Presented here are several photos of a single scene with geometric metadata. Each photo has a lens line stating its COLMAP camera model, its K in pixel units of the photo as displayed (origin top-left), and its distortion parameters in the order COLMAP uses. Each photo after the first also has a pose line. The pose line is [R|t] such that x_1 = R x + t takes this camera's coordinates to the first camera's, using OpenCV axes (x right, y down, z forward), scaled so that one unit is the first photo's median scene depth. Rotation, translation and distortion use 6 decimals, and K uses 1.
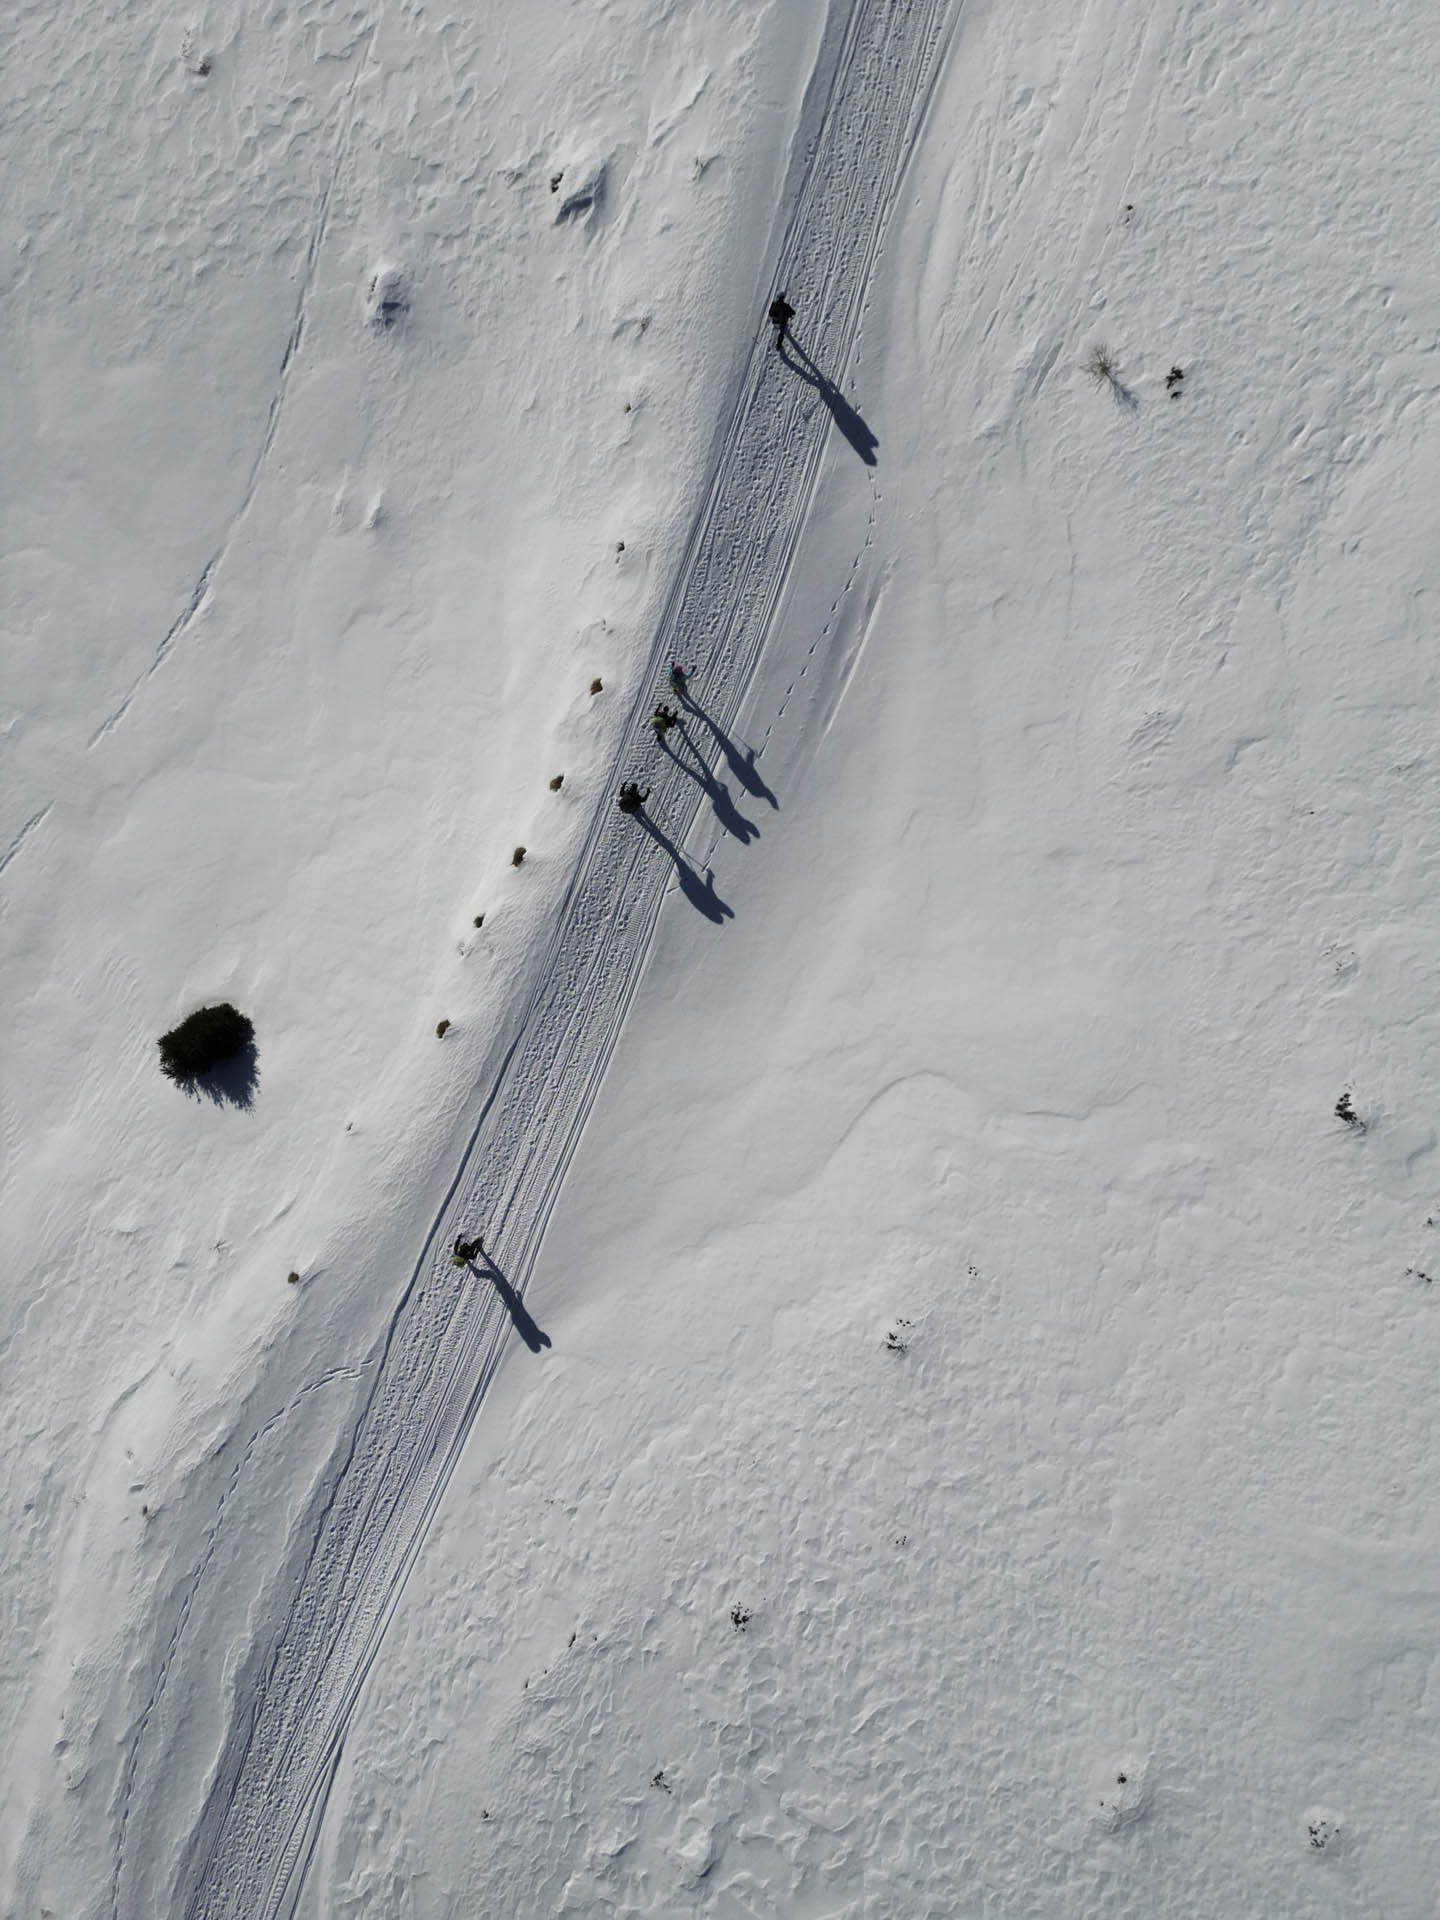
lens RADIAL K [[1321.9, 0, 721.0], [0, 1321.9, 962.1], [0, 0, 1]] dist [0.082207, -0.066895]
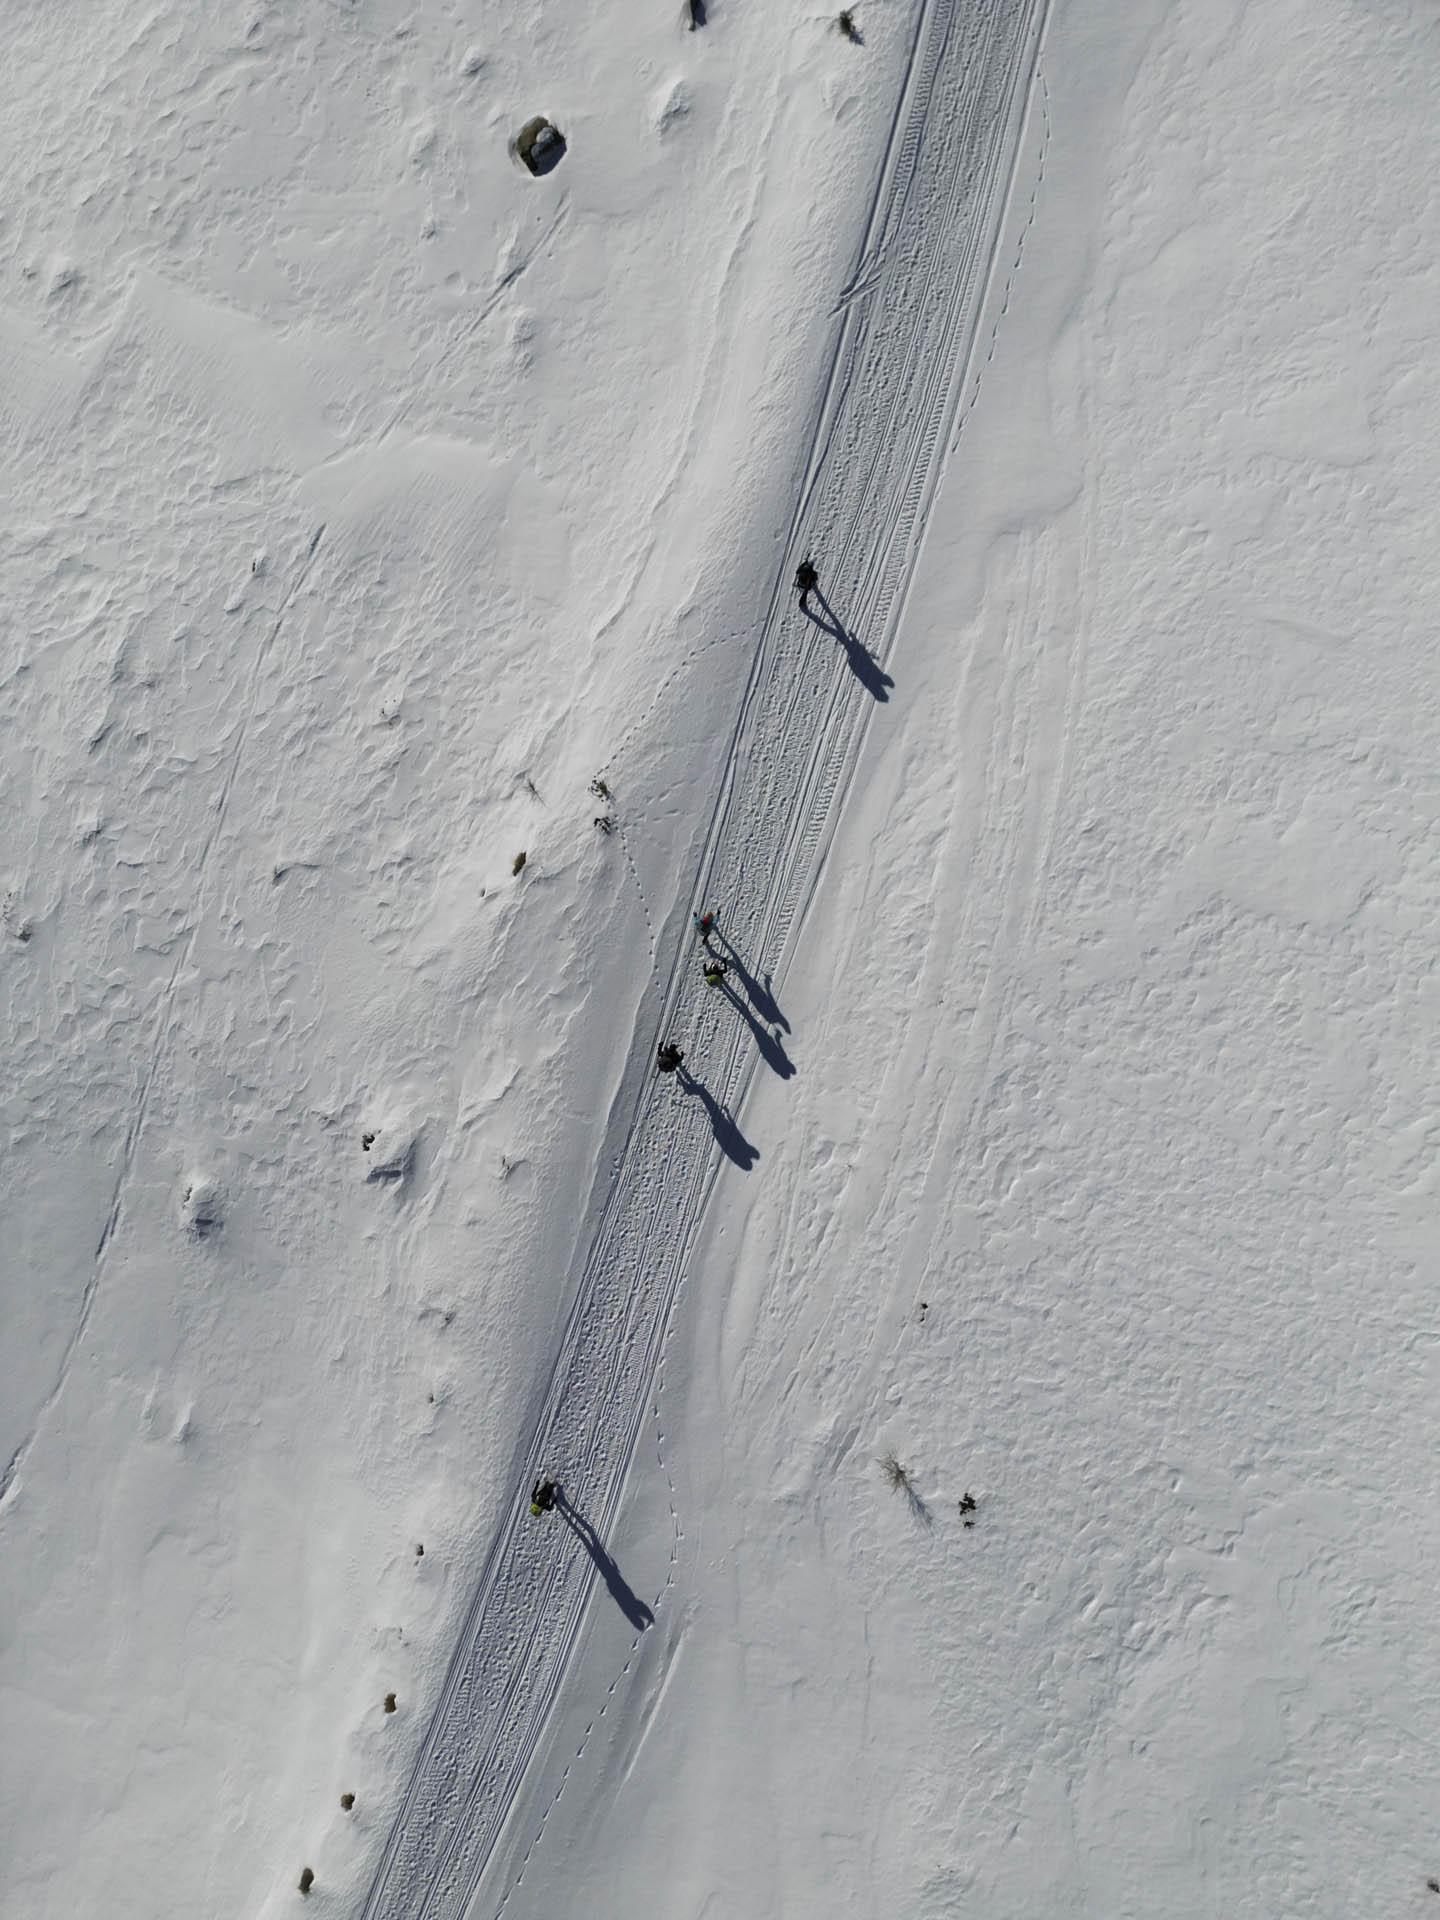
lens RADIAL K [[1321.9, 0, 721.4], [0, 1321.9, 961.7], [0, 0, 1]] dist [0.082207, -0.066895]
pose [[0.999978, 0.006505, 0.000919, 0.144603], [-0.006515, 0.999923, 0.010564, -0.776879], [-0.000850, -0.010570, 0.999944, 0.033440]]
